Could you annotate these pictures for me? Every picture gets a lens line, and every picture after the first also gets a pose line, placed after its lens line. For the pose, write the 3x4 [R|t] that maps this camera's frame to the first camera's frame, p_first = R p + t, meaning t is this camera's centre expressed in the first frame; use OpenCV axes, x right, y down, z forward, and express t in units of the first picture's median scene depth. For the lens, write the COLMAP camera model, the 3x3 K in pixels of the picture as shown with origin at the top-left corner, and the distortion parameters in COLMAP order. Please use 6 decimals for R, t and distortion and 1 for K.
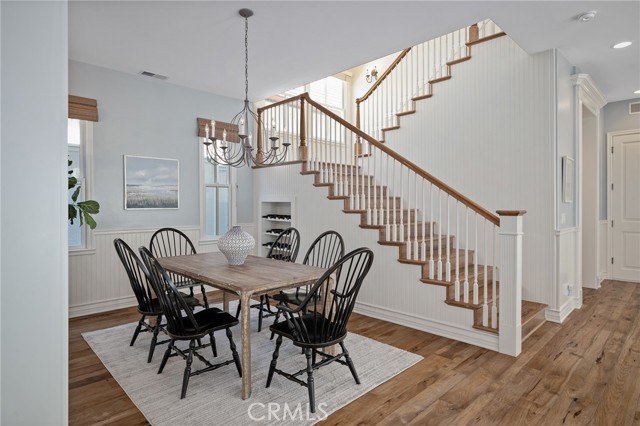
lens RADIAL K [[349.4, 0, 309.6], [0, 349.4, 209.3], [0, 0, 1]] dist [-0.008905, 0.002687]
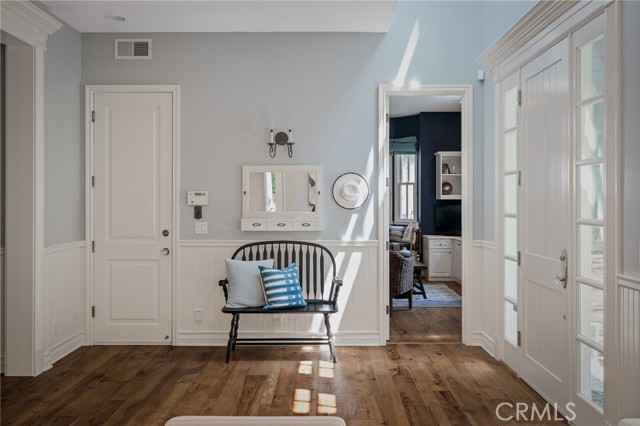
lens RADIAL K [[587.7, 0, 316.3], [0, 587.7, 201.5], [0, 0, 1]] dist [-0.002318, 0.000000]
pose [[0.691246, 0.004289, 0.722607, 0.595047], [0.007026, 0.999895, -0.012656, -0.024088], [-0.722585, 0.013826, 0.691144, 0.100463]]
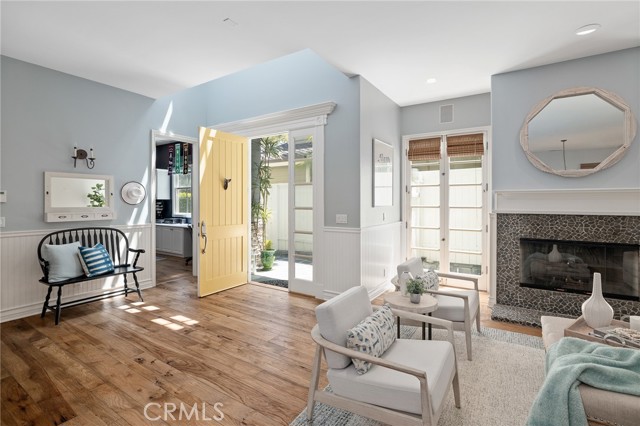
lens RADIAL K [[302.9, 0, 319.3], [0, 302.9, 202.1], [0, 0, 1]] dist [-0.005981, 0.000125]
pose [[-0.236712, 0.003904, 0.971572, 0.406718], [0.011754, 0.999930, -0.001154, -0.023678], [-0.971509, 0.011147, -0.236741, 0.574229]]
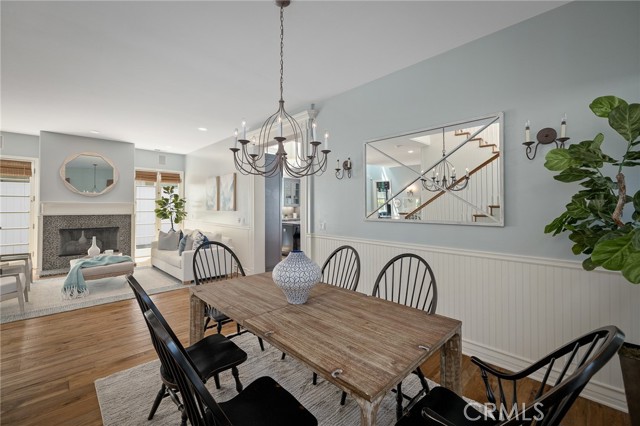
lens RADIAL K [[274.2, 0, 315.4], [0, 274.2, 204.3], [0, 0, 1]] dist [0.007808, 0.000684]
pose [[-0.999993, 0.001327, -0.003456, -0.188023], [0.001322, 0.999998, 0.001393, -0.040707], [0.003458, 0.001389, -0.999993, 1.223566]]
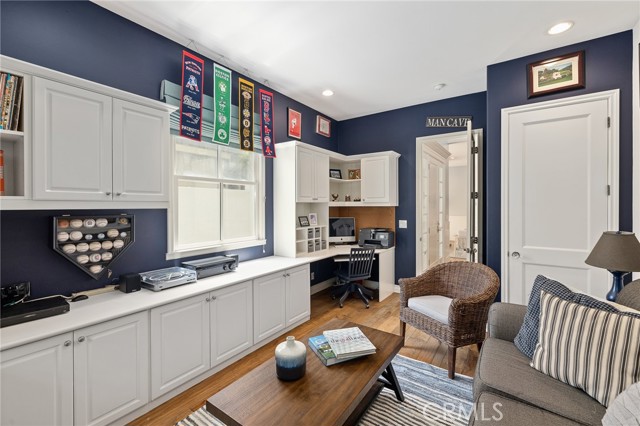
lens RADIAL K [[274.2, 0, 317.1], [0, 274.2, 203.9], [0, 0, 1]] dist [0.007808, 0.000684]
pose [[-0.979160, 0.002741, -0.203071, 2.348765], [0.001157, 0.999968, 0.007918, -0.068798], [0.203086, 0.007518, -0.979132, 1.683887]]
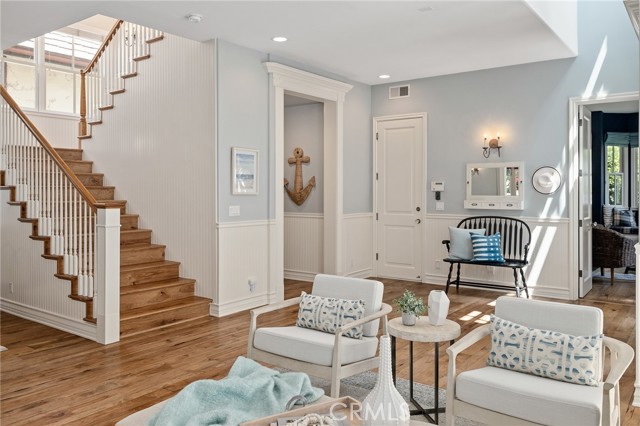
lens RADIAL K [[511.7, 0, 317.1], [0, 511.7, 191.6], [0, 0, 1]] dist [-0.007560, 0.007390]
pose [[0.985342, 0.004610, 0.170527, 0.669761], [-0.002639, 0.999927, -0.011782, -0.010728], [-0.170569, 0.011159, 0.985283, -0.429770]]
